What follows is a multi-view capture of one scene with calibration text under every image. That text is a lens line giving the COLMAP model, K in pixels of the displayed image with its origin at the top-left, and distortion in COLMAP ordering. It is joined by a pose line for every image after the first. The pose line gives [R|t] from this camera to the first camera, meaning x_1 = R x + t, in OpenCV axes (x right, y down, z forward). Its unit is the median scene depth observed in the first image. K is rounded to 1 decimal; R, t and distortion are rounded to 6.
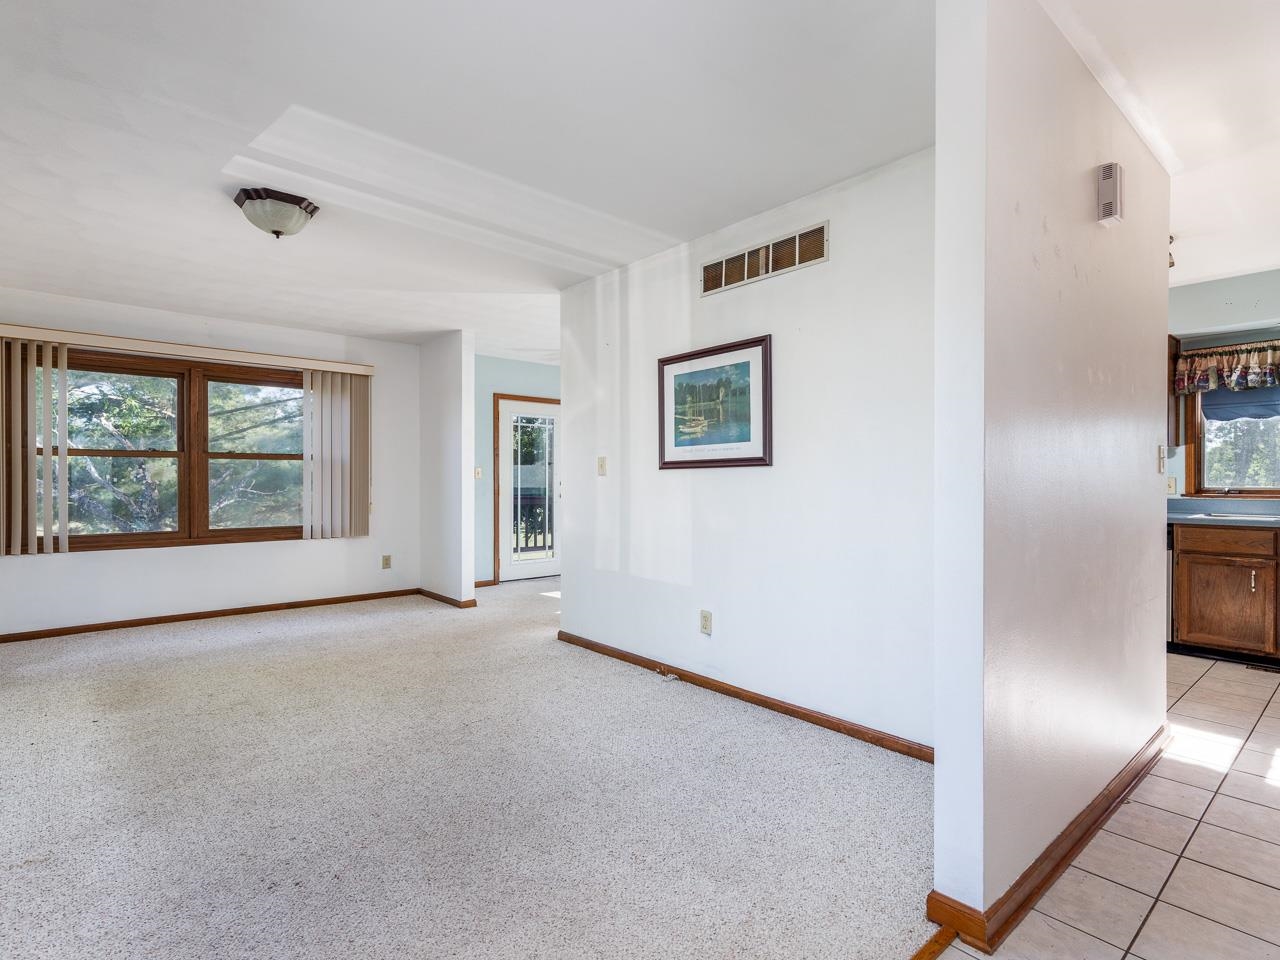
lens RADIAL K [[646.4, 0, 629.8], [0, 646.4, 482.5], [0, 0, 1]] dist [0.014069, -0.000878]
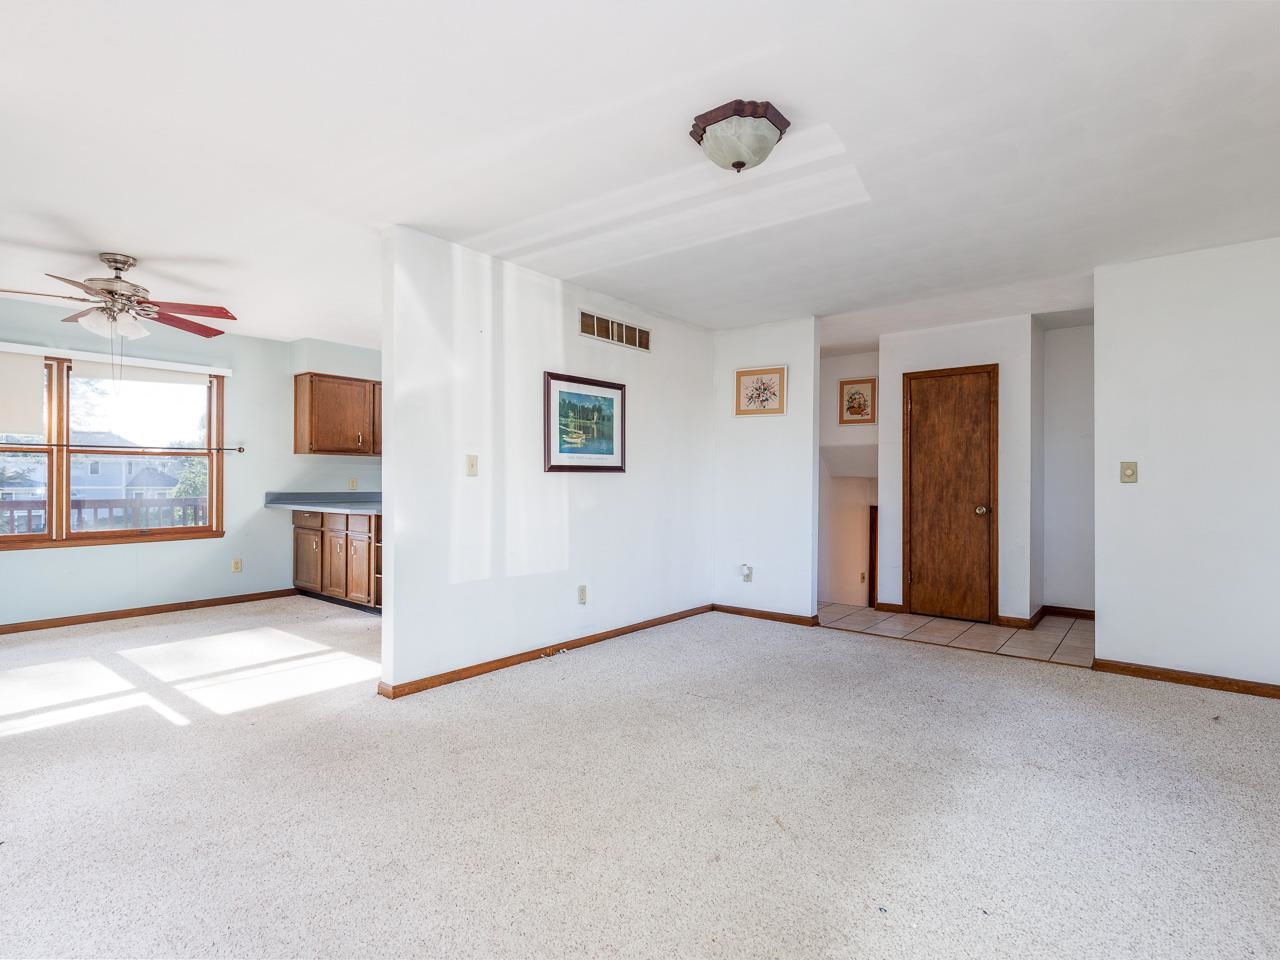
lens RADIAL K [[646.4, 0, 629.8], [0, 646.4, 482.5], [0, 0, 1]] dist [0.014069, -0.000878]
pose [[-0.165005, -0.003397, 0.986287, -1.152112], [-0.000847, 0.999994, 0.003302, -0.006535], [-0.986292, -0.000291, -0.165007, 1.127020]]
